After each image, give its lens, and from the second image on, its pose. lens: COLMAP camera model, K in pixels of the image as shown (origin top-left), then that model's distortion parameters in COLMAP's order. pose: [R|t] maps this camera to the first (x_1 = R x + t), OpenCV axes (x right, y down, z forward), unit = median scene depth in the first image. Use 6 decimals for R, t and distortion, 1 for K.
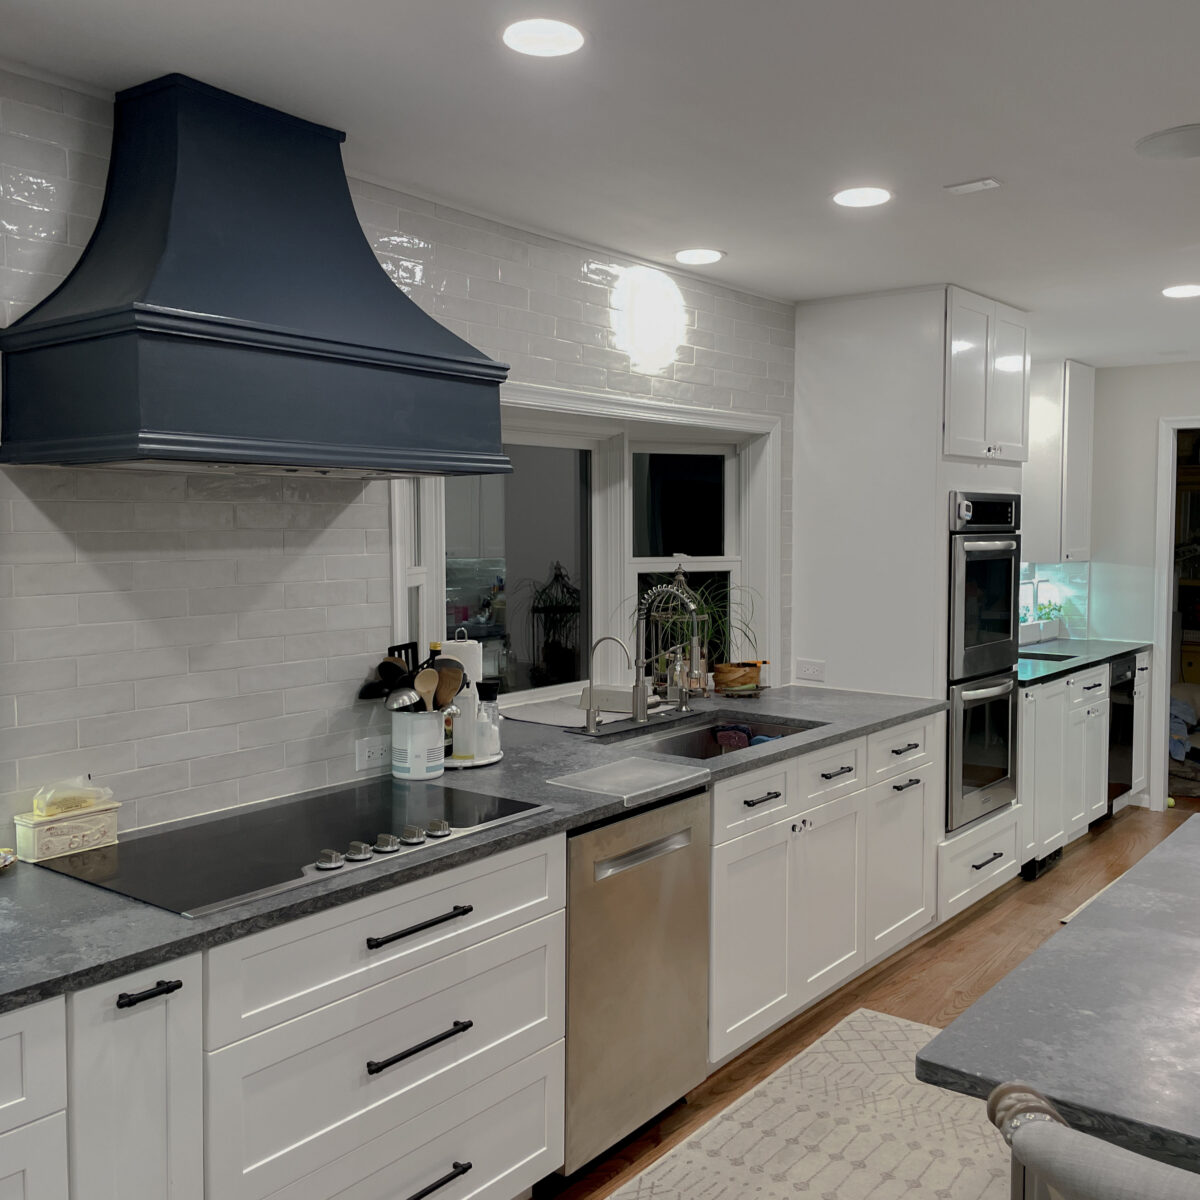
lens RADIAL K [[1215.7, 0, 612.2], [0, 1215.7, 596.0], [0, 0, 1]] dist [0.051941, 0.000000]
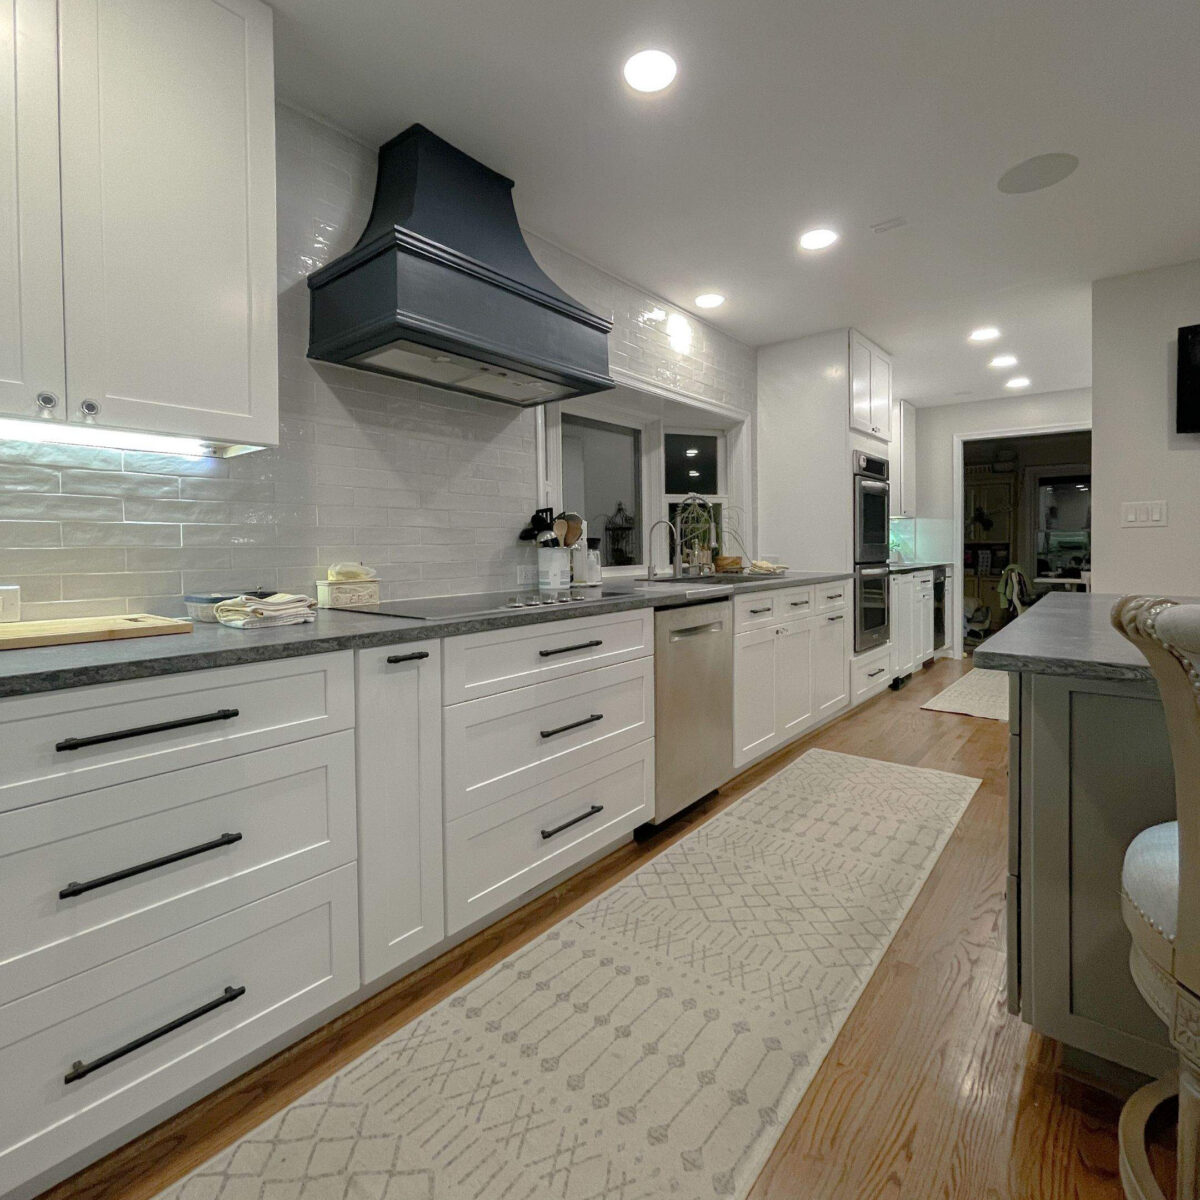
lens RADIAL K [[651.9, 0, 604.4], [0, 651.9, 564.2], [0, 0, 1]] dist [0.007884, 0.002324]
pose [[0.999616, -0.011491, -0.025205, -0.058082], [0.010605, 0.999330, -0.035025, 0.120640], [0.025591, 0.034744, 0.999069, 0.104988]]
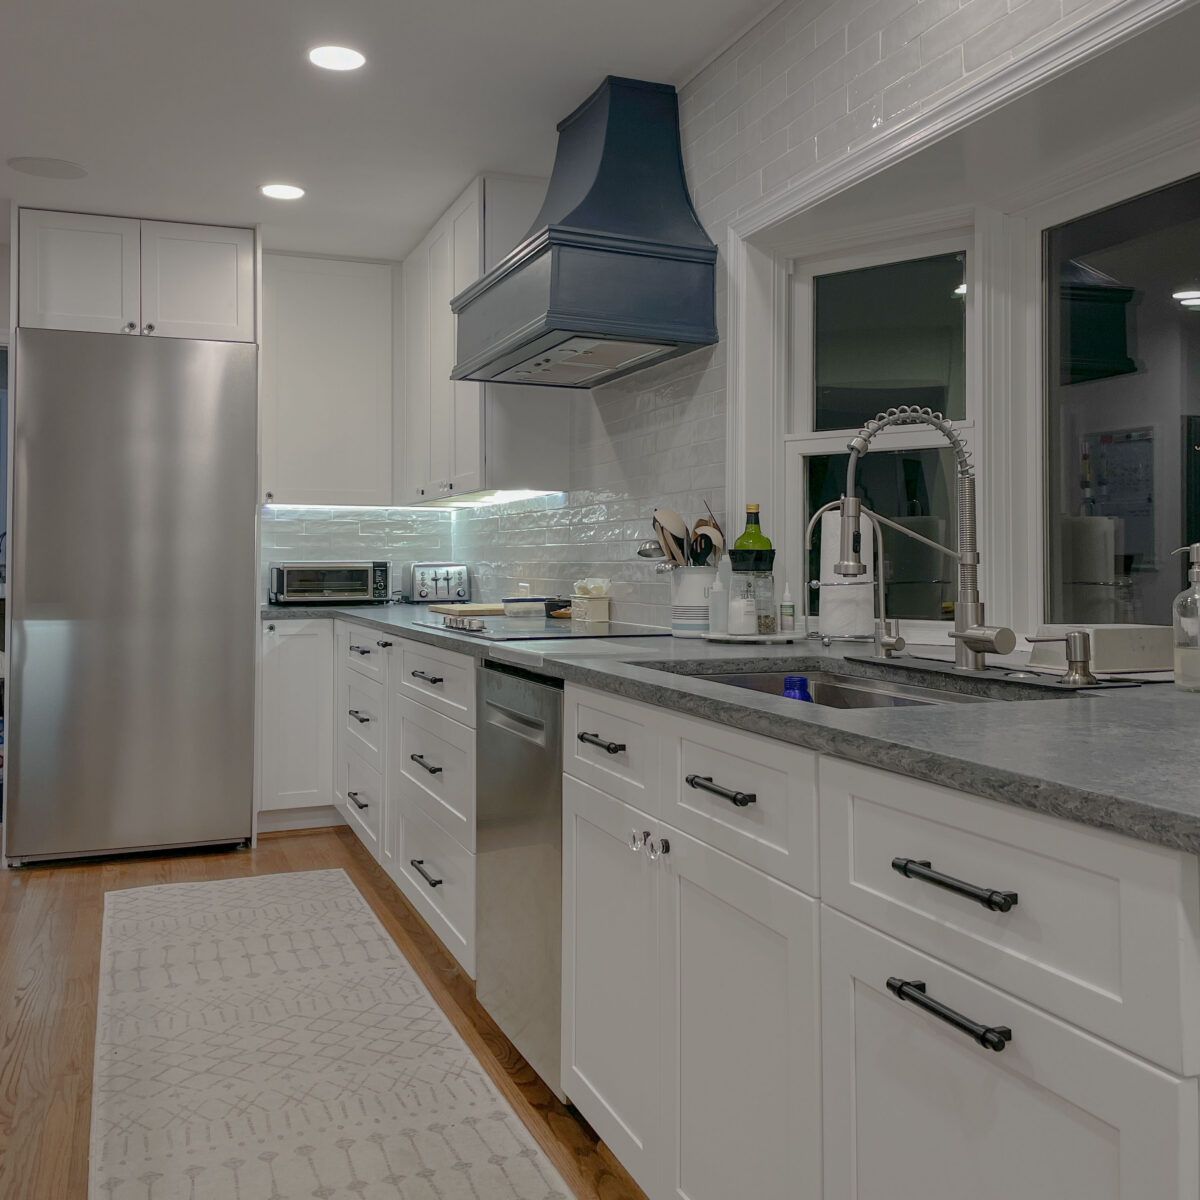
lens RADIAL K [[1215.7, 0, 576.2], [0, 1215.7, 572.0], [0, 0, 1]] dist [0.051941, 0.000000]
pose [[-0.533486, 0.007757, -0.845773, 0.575810], [-0.057347, 0.997325, 0.045320, 0.049722], [0.843863, 0.072680, -0.531614, 1.175120]]
